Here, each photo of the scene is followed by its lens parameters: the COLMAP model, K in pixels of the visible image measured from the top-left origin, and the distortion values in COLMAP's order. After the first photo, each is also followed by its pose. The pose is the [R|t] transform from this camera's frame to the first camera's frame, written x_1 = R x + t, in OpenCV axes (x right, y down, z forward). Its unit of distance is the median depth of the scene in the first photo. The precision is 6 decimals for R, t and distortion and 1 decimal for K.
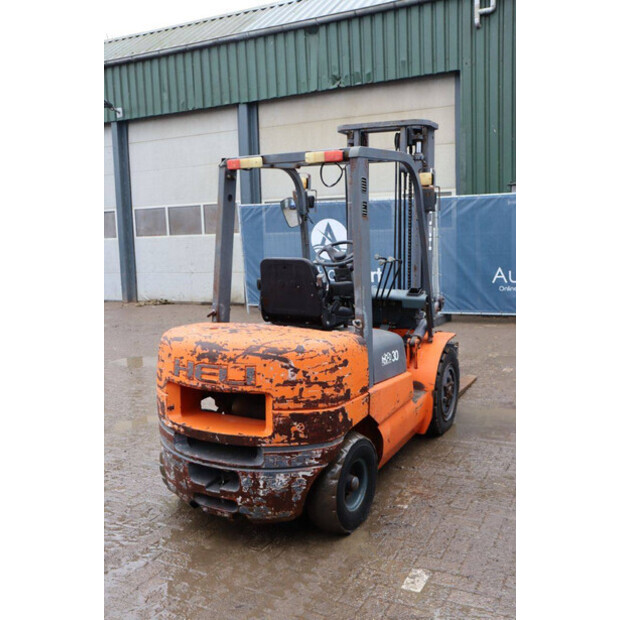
lens RADIAL K [[678.0, 0, 336.6], [0, 678.0, 313.2], [0, 0, 1]] dist [-0.116515, 0.247811]
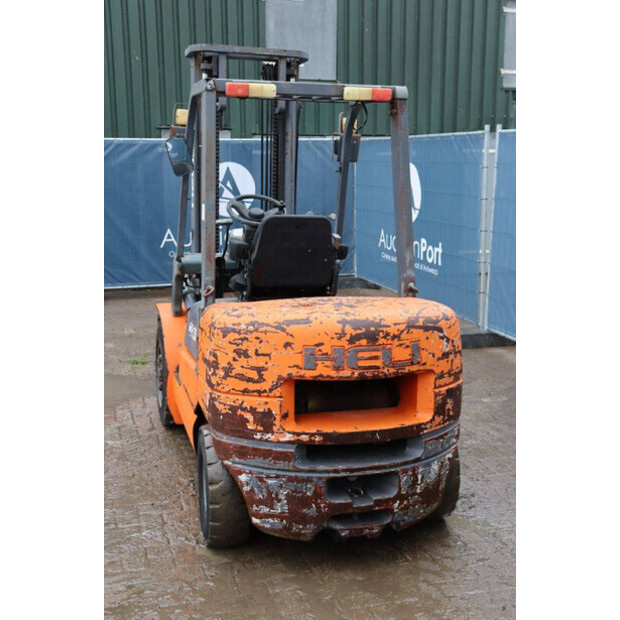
lens RADIAL K [[826.7, 0, 357.1], [0, 826.7, 310.3], [0, 0, 1]] dist [0.017673, 0.078086]
pose [[0.696870, -0.088867, 0.711670, -0.893509], [0.069671, 0.995989, 0.056148, -0.023298], [-0.713805, 0.010455, 0.700266, 0.318398]]
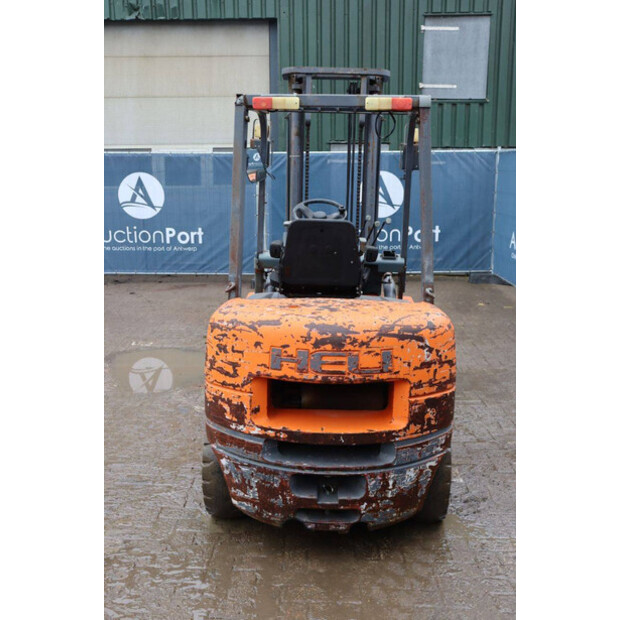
lens RADIAL K [[678.0, 0, 336.6], [0, 678.0, 313.2], [0, 0, 1]] dist [-0.116515, 0.247811]
pose [[0.886778, -0.058908, 0.458426, -0.555575], [0.030192, 0.997109, 0.069724, -0.027067], [-0.461208, -0.047989, 0.885994, 0.276493]]
